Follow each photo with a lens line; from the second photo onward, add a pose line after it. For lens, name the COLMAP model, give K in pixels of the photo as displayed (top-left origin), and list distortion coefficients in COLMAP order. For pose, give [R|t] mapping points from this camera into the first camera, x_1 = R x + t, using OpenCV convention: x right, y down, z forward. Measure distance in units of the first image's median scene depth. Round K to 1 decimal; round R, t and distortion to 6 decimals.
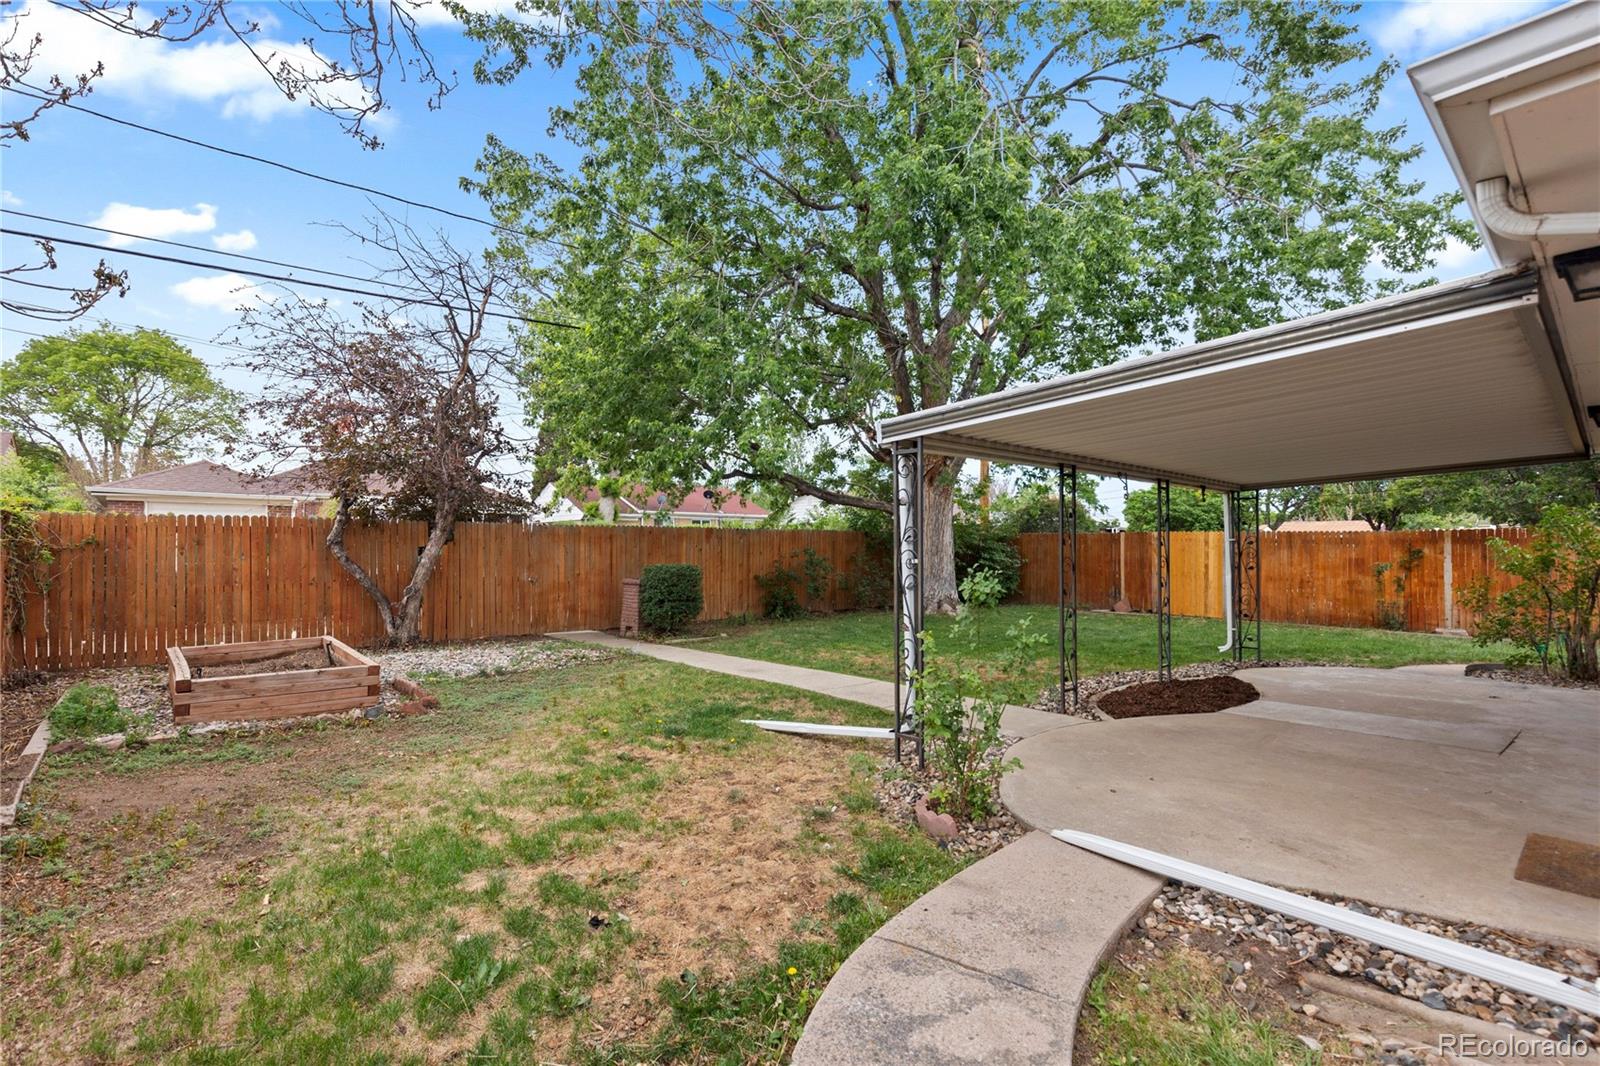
lens RADIAL K [[733.5, 0, 805.8], [0, 733.5, 558.0], [0, 0, 1]] dist [0.001905, 0.000144]
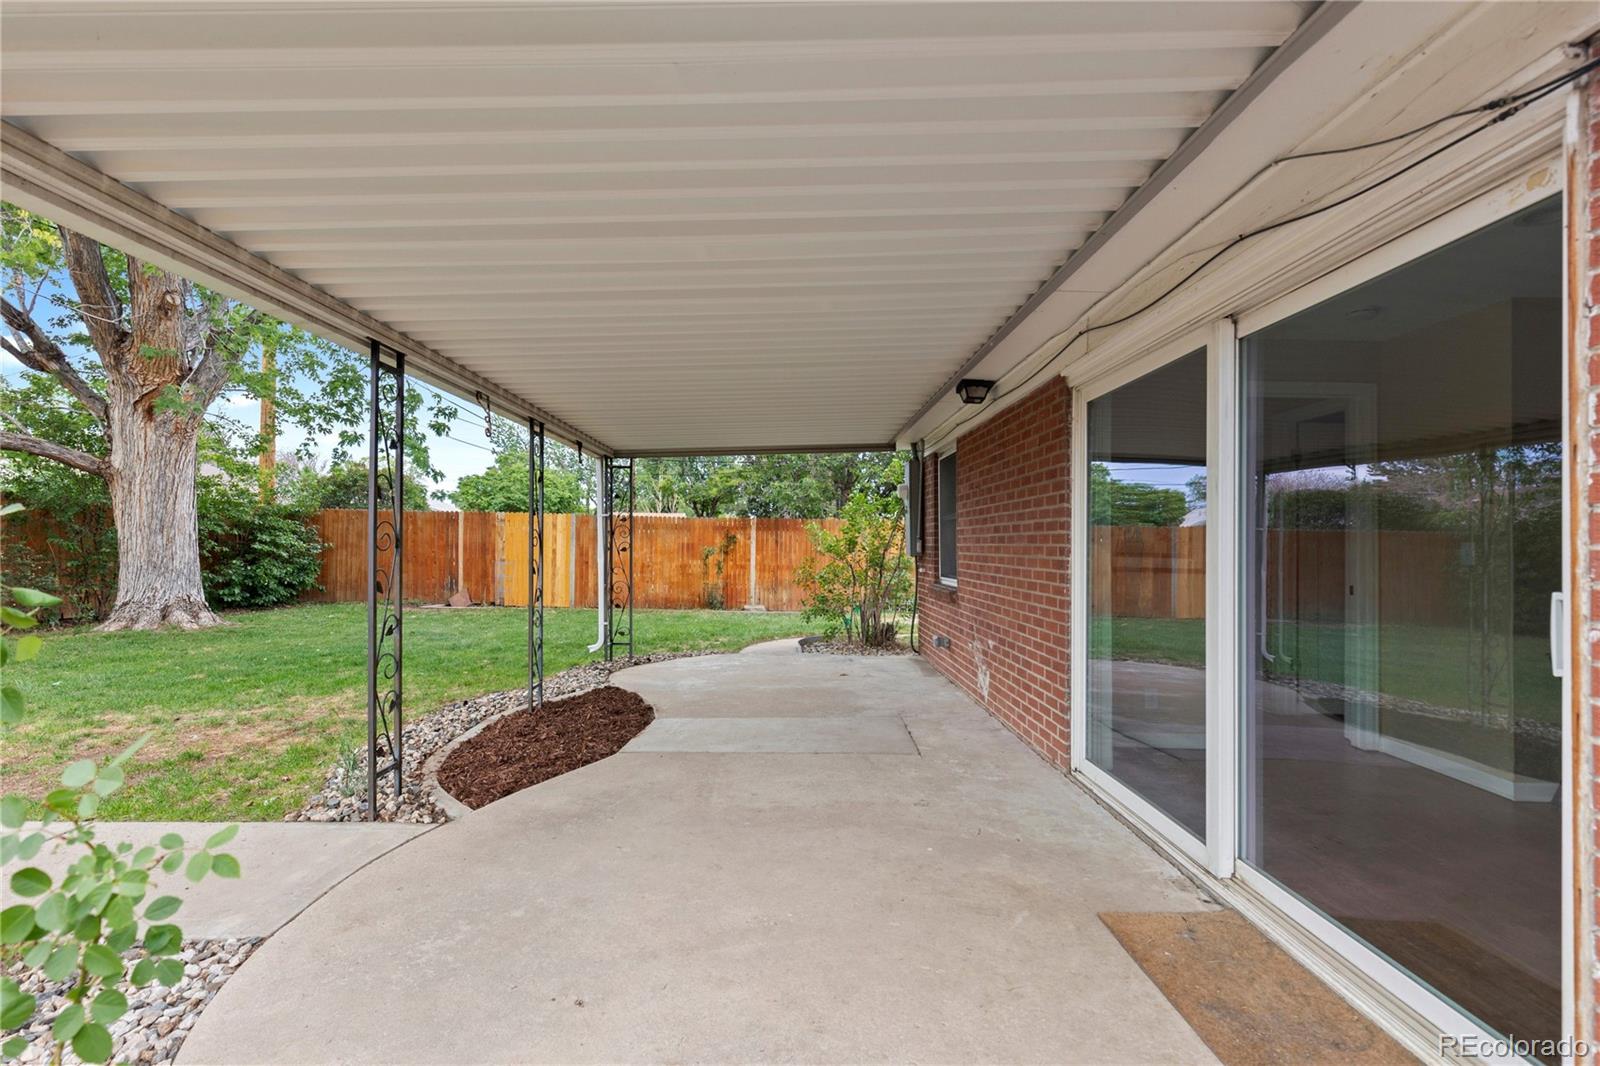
lens RADIAL K [[725.5, 0, 800.0], [0, 725.5, 533.0], [0, 0, 1]] dist [0.010457, -0.000293]
pose [[0.657009, 0.017954, 0.753669, 0.107493], [-0.002592, 0.999764, -0.021556, 0.012174], [-0.753878, 0.012209, 0.656901, 0.293955]]
